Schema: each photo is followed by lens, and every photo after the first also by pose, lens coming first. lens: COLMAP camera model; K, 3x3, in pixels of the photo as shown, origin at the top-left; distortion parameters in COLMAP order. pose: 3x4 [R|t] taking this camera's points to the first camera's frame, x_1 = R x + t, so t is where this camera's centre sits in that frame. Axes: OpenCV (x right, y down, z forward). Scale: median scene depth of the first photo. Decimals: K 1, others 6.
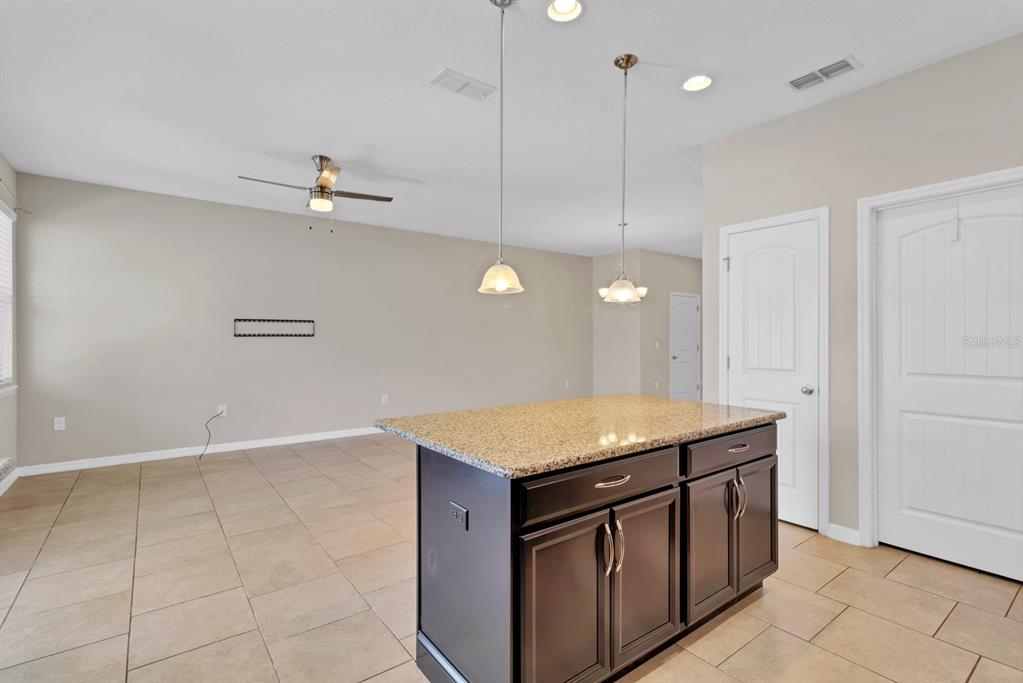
lens RADIAL K [[490.1, 0, 523.6], [0, 490.1, 341.6], [0, 0, 1]] dist [0.001089, 0.000215]
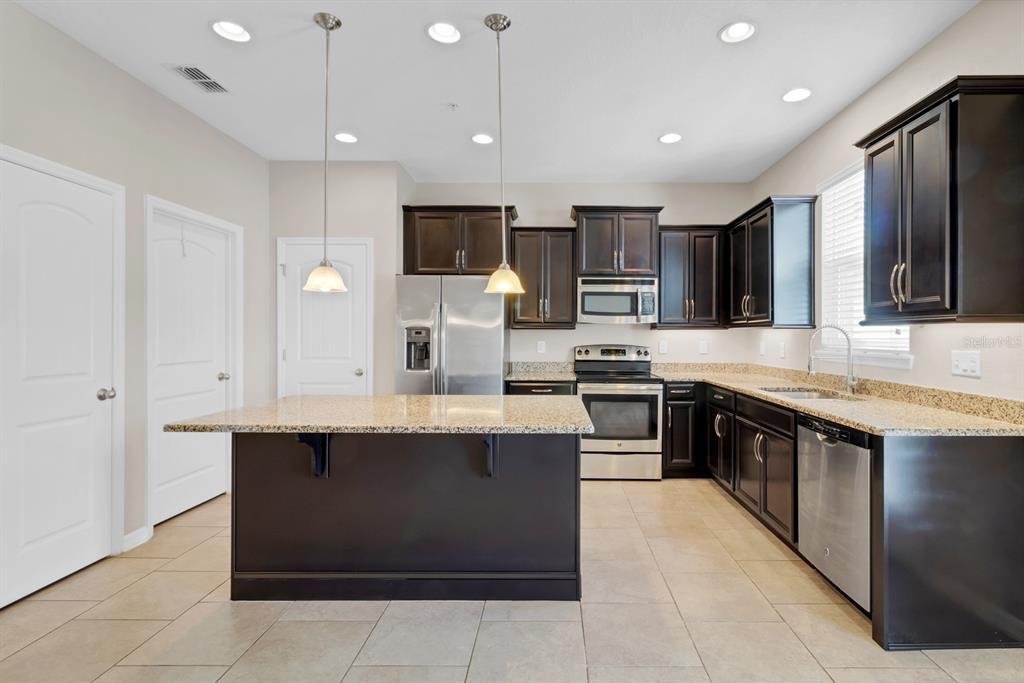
lens RADIAL K [[497.8, 0, 555.4], [0, 497.8, 339.3], [0, 0, 1]] dist [0.000792, 0.000235]
pose [[-0.797422, -0.006095, 0.603391, -0.637239], [0.001147, 0.999932, 0.011616, -0.005961], [-0.603421, 0.009955, -0.797361, 1.409145]]
